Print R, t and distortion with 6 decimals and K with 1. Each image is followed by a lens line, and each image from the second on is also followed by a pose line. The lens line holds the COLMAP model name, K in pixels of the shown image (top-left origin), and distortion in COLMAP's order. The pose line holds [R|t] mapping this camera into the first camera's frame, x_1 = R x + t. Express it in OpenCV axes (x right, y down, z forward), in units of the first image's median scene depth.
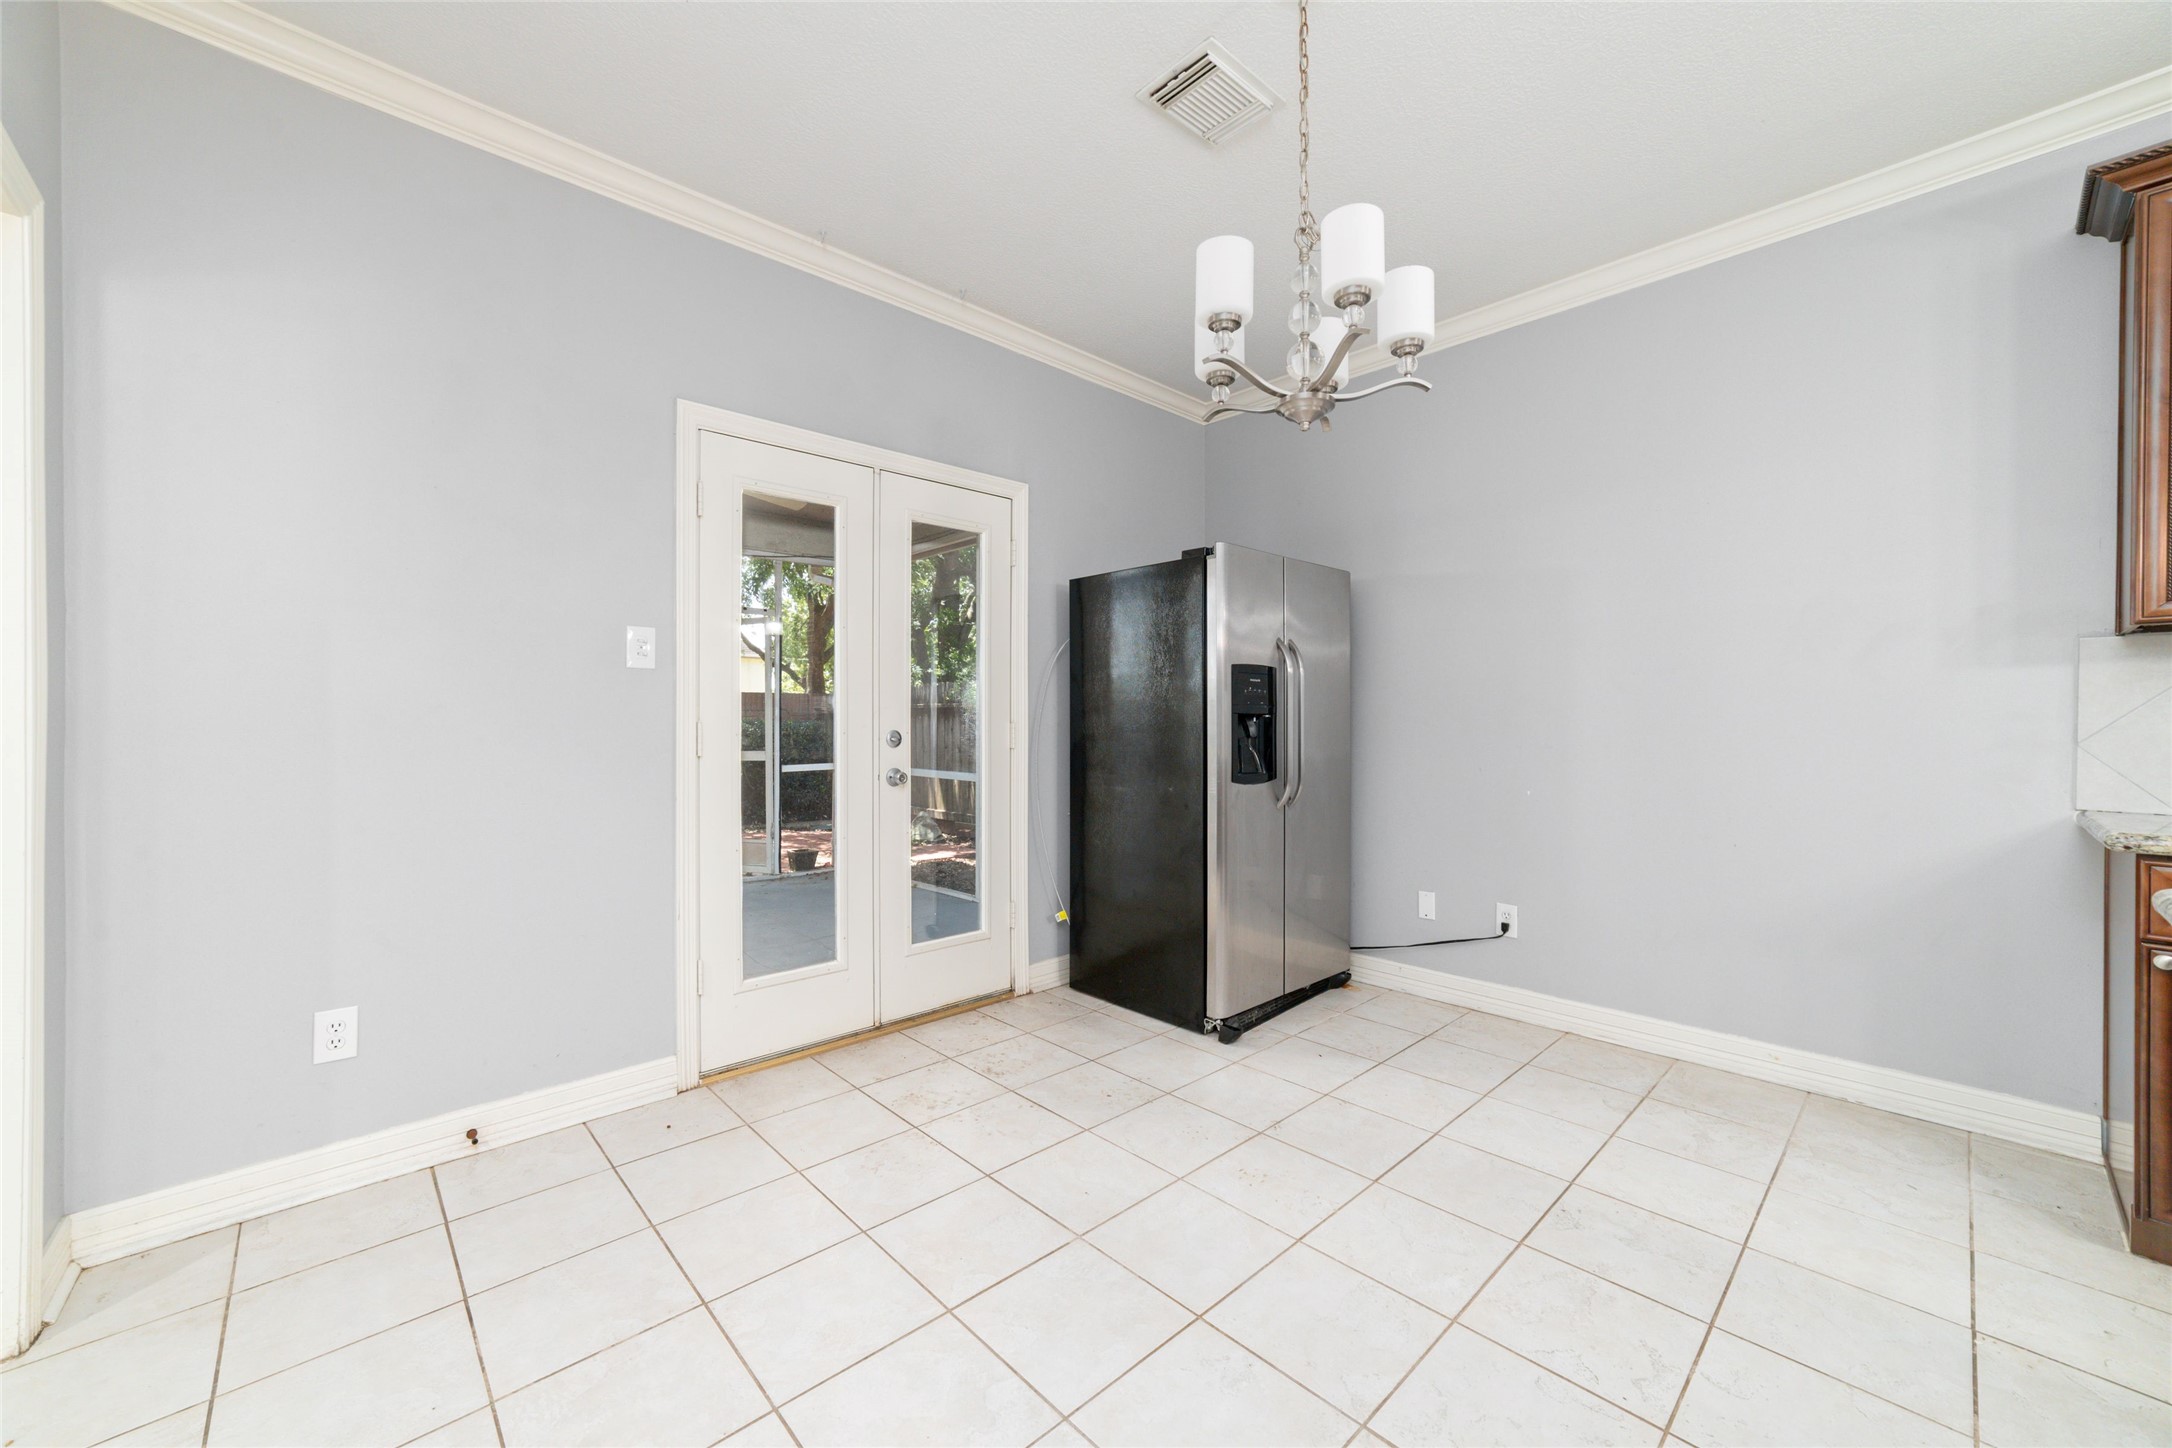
lens RADIAL K [[827.9, 0, 1089.5], [0, 827.9, 721.8], [0, 0, 1]] dist [-0.015359, -0.000005]
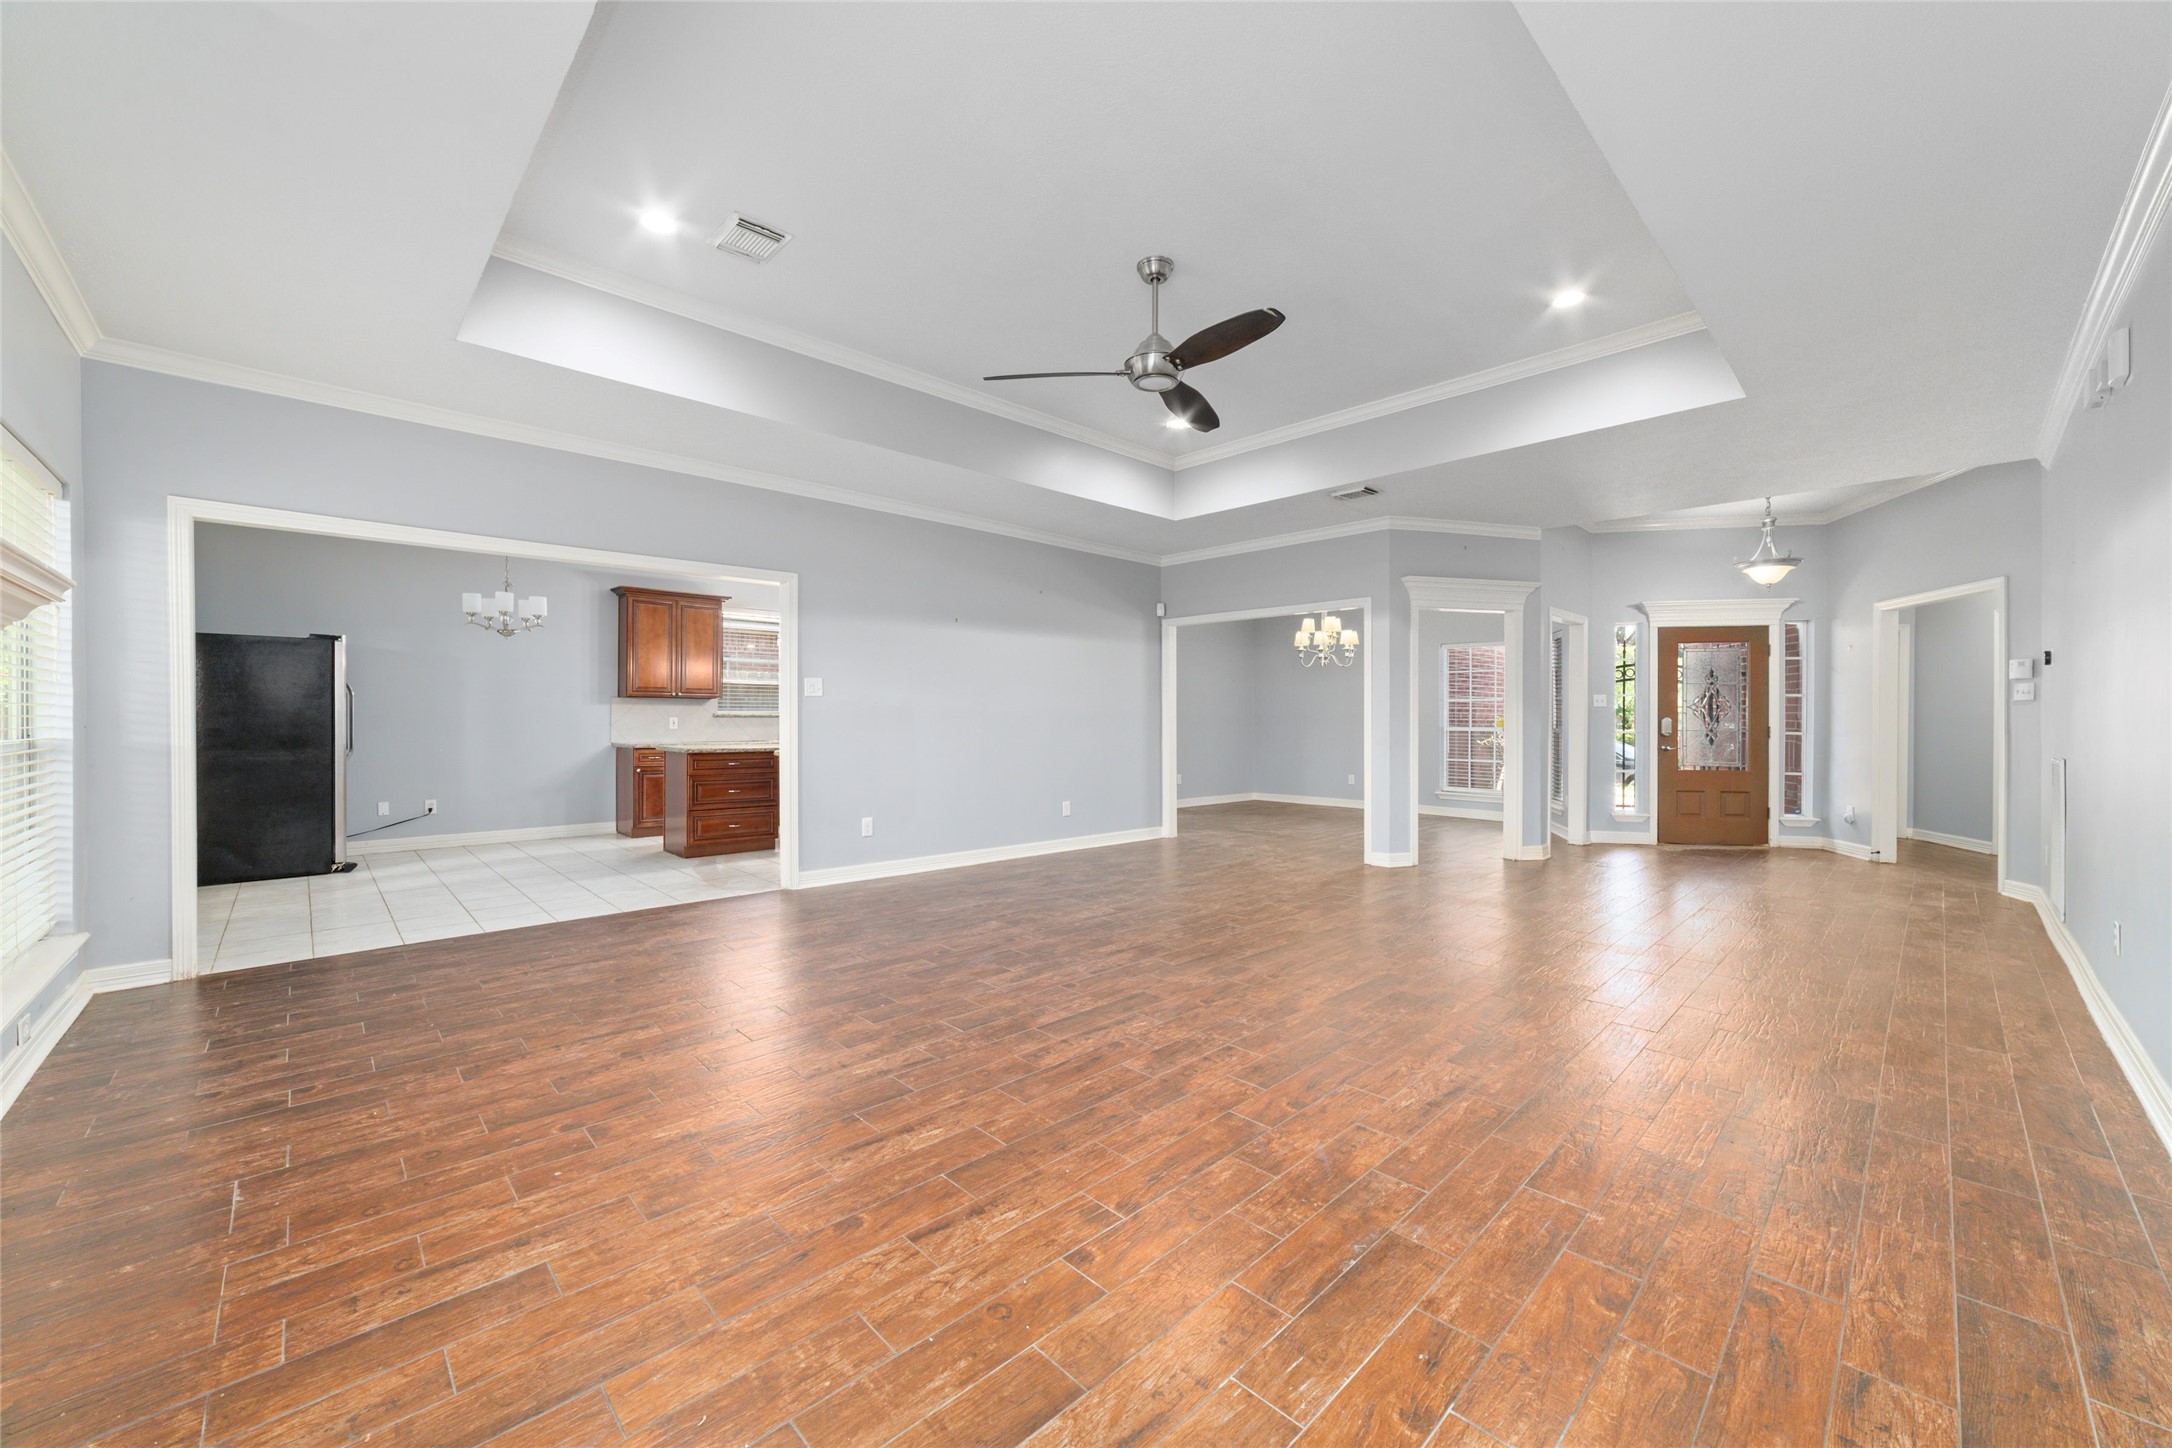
lens RADIAL K [[827.9, 0, 1089.5], [0, 827.9, 721.8], [0, 0, 1]] dist [-0.015359, -0.000005]
pose [[-0.012329, -0.004320, 0.999915, -1.792783], [0.001198, 0.999990, 0.004335, -0.002499], [-0.999923, 0.001251, -0.012323, -0.801471]]
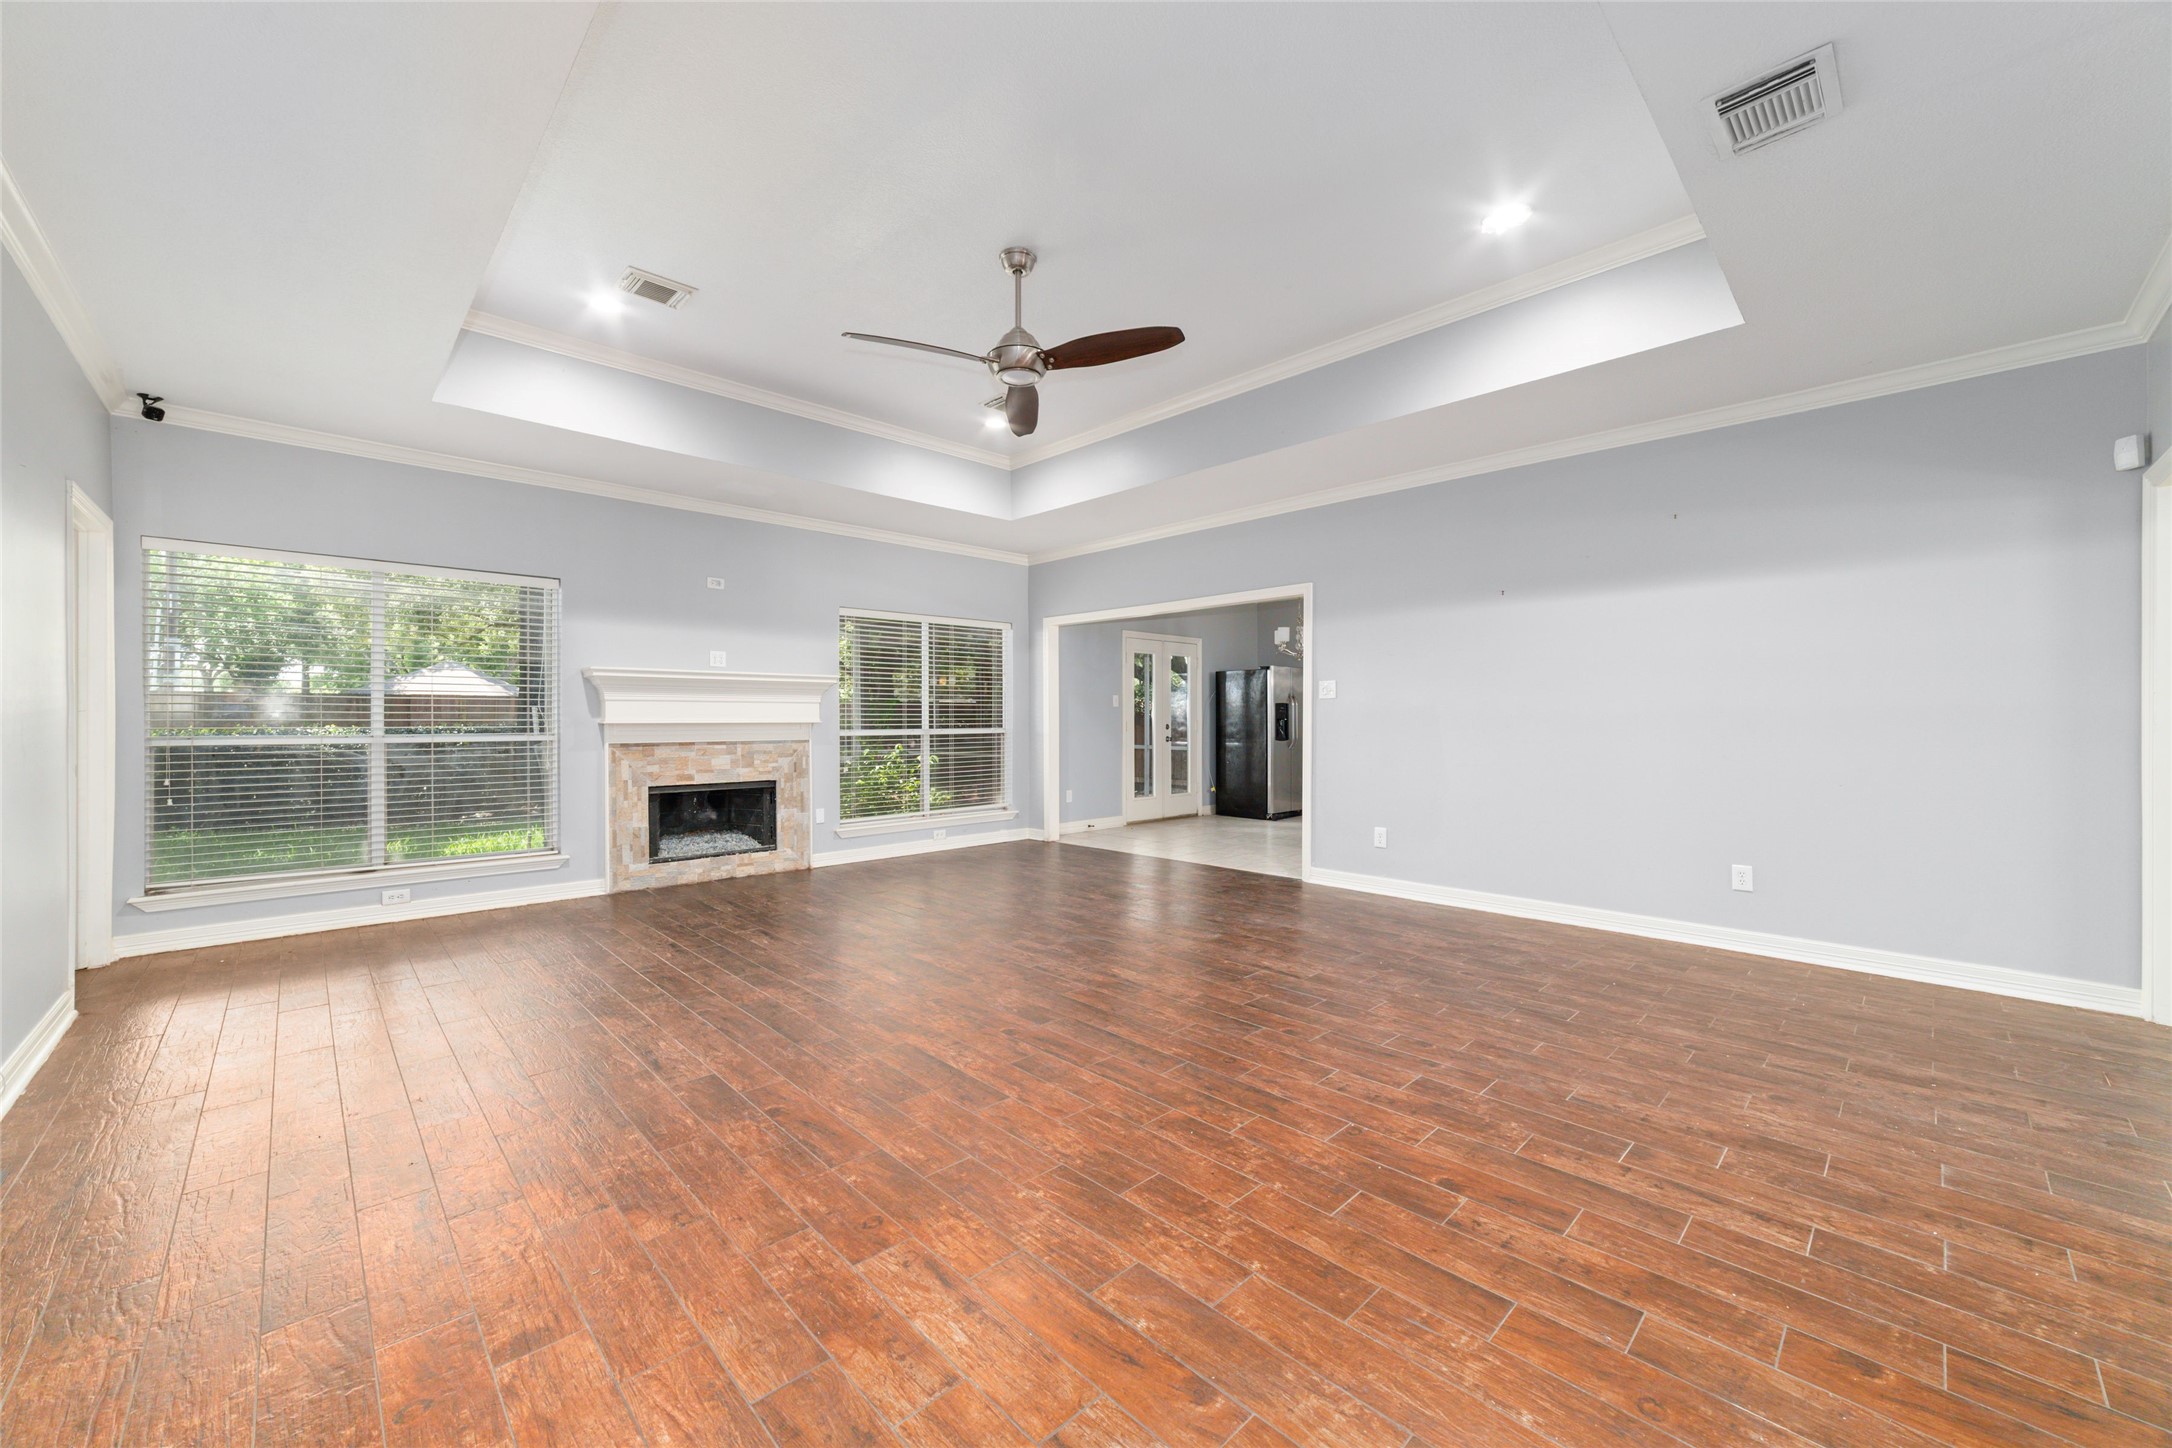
lens RADIAL K [[827.9, 0, 1089.5], [0, 827.9, 721.8], [0, 0, 1]] dist [-0.015359, -0.000005]
pose [[0.999882, -0.002428, 0.015189, -0.554860], [0.002412, 0.999997, 0.001064, -0.001979], [-0.015191, -0.001027, 0.999884, -2.040942]]
